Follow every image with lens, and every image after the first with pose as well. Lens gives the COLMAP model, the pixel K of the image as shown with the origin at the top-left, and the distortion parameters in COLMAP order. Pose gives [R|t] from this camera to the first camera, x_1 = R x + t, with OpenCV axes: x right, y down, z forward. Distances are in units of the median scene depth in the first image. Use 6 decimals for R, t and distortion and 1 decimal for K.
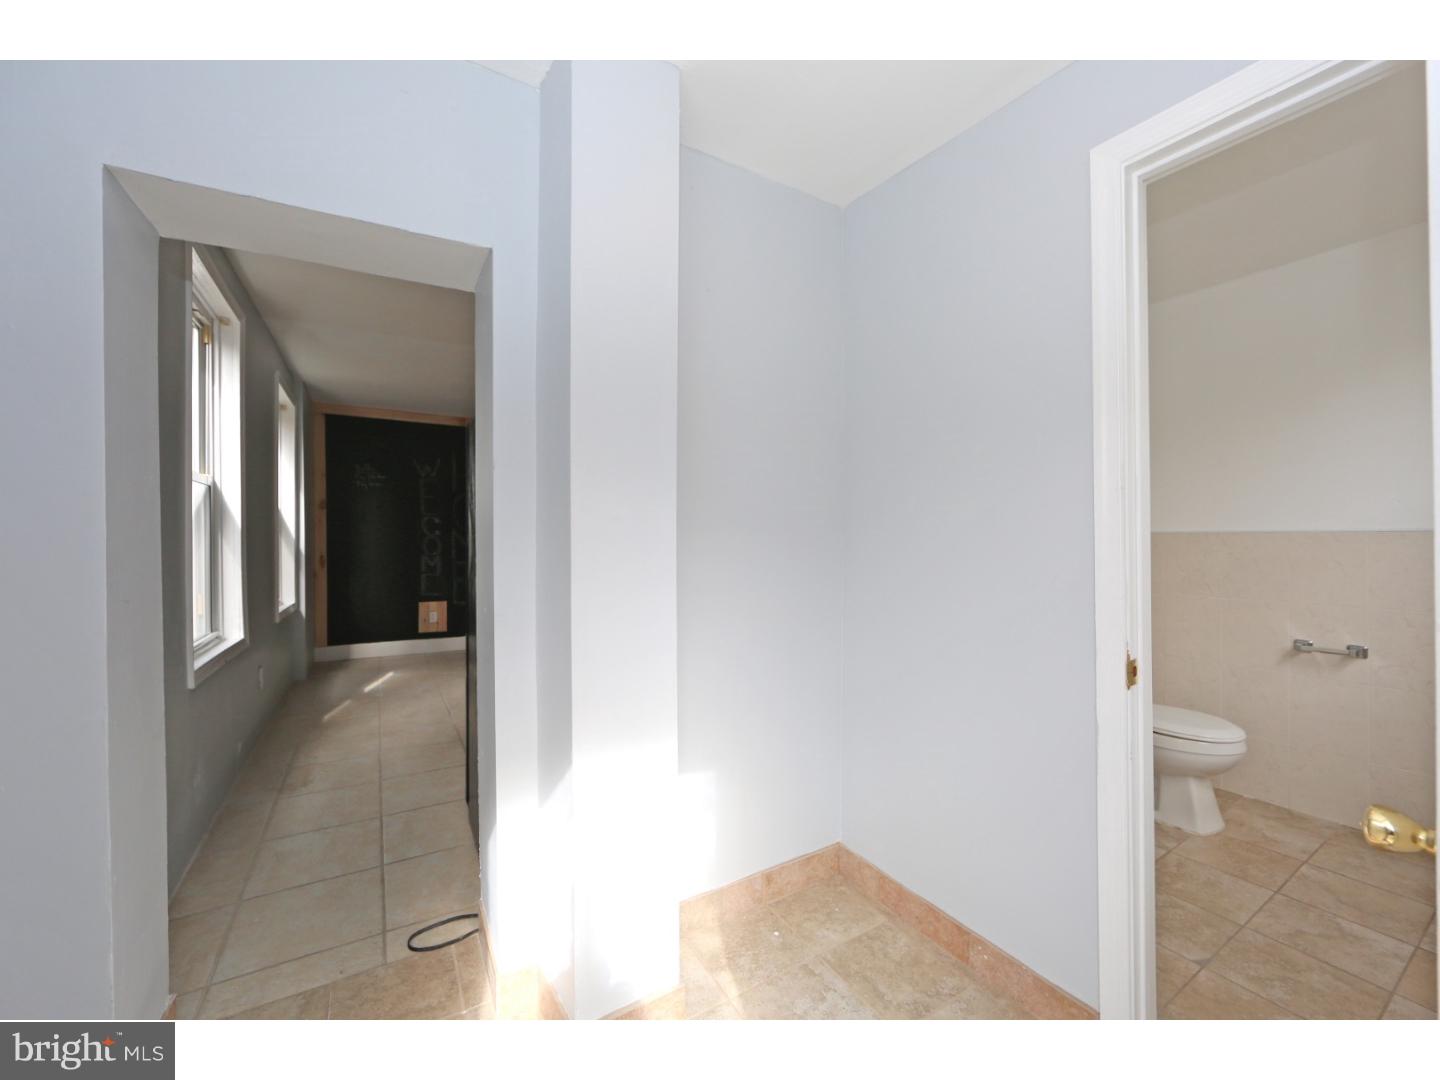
lens RADIAL K [[569.0, 0, 714.5], [0, 569.0, 536.6], [0, 0, 1]] dist [-0.012276, 0.002474]
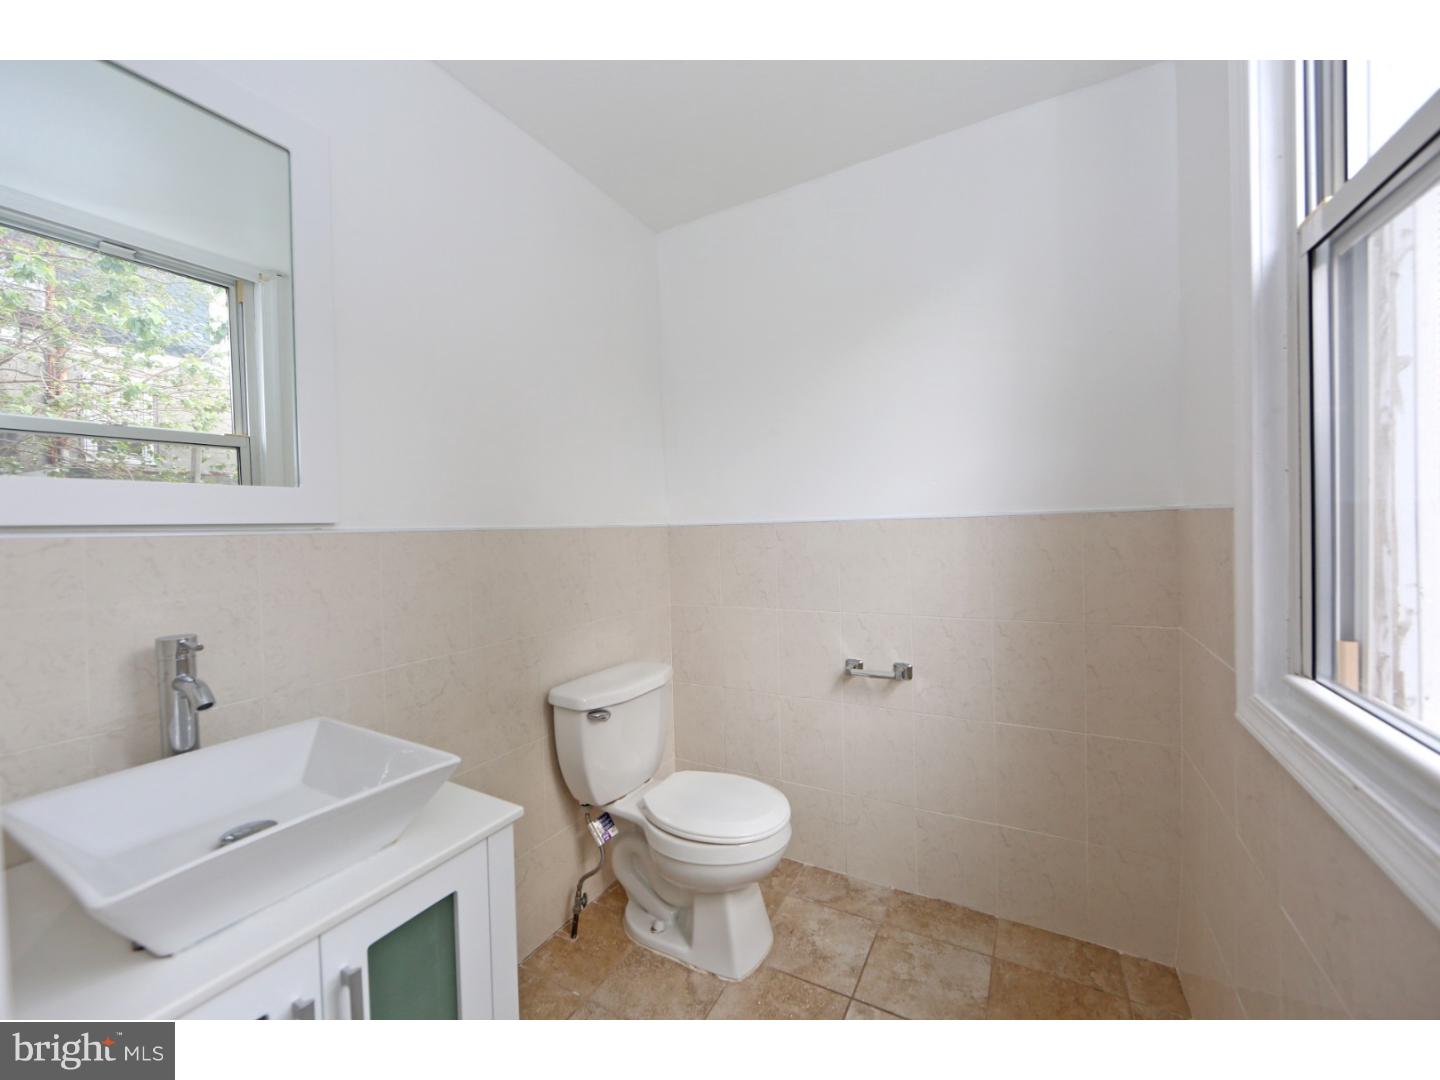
lens RADIAL K [[569.0, 0, 714.5], [0, 569.0, 536.6], [0, 0, 1]] dist [-0.012276, 0.002474]
pose [[0.871823, -0.029569, 0.488928, 0.488131], [0.024850, 0.999561, 0.016139, -0.003216], [-0.489190, -0.001920, 0.872175, 0.401453]]
